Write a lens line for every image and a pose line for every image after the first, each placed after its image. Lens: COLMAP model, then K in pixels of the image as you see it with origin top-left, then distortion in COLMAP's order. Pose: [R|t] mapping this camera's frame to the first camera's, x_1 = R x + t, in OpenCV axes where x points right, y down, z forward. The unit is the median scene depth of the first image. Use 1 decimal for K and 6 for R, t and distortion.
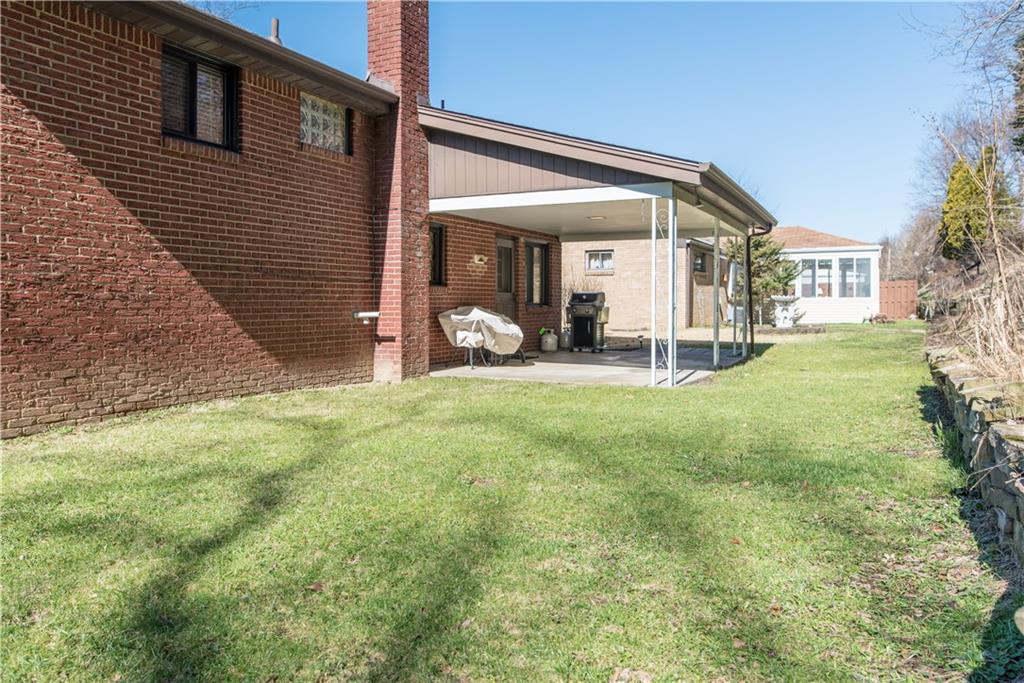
lens RADIAL K [[746.7, 0, 511.8], [0, 746.7, 339.6], [0, 0, 1]] dist [-0.032204, 0.008244]
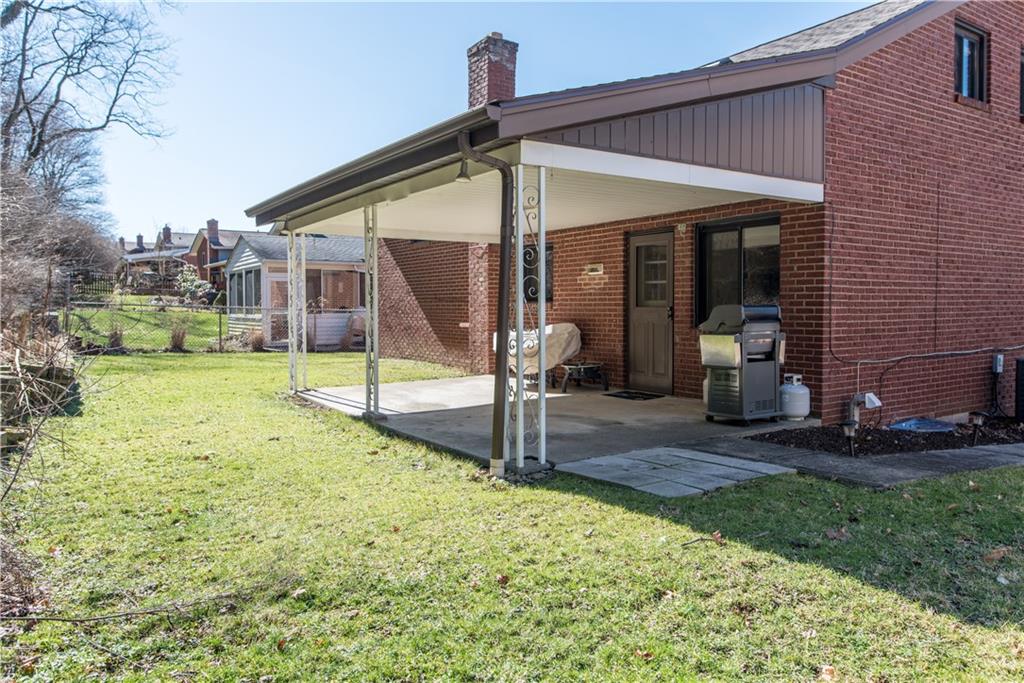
lens RADIAL K [[746.7, 0, 512.6], [0, 746.7, 339.9], [0, 0, 1]] dist [-0.032204, 0.008244]
pose [[-0.500245, 0.058454, -0.863909, 0.801772], [-0.025919, 0.996261, 0.082418, -0.100133], [0.865496, 0.063621, -0.496859, 1.424035]]
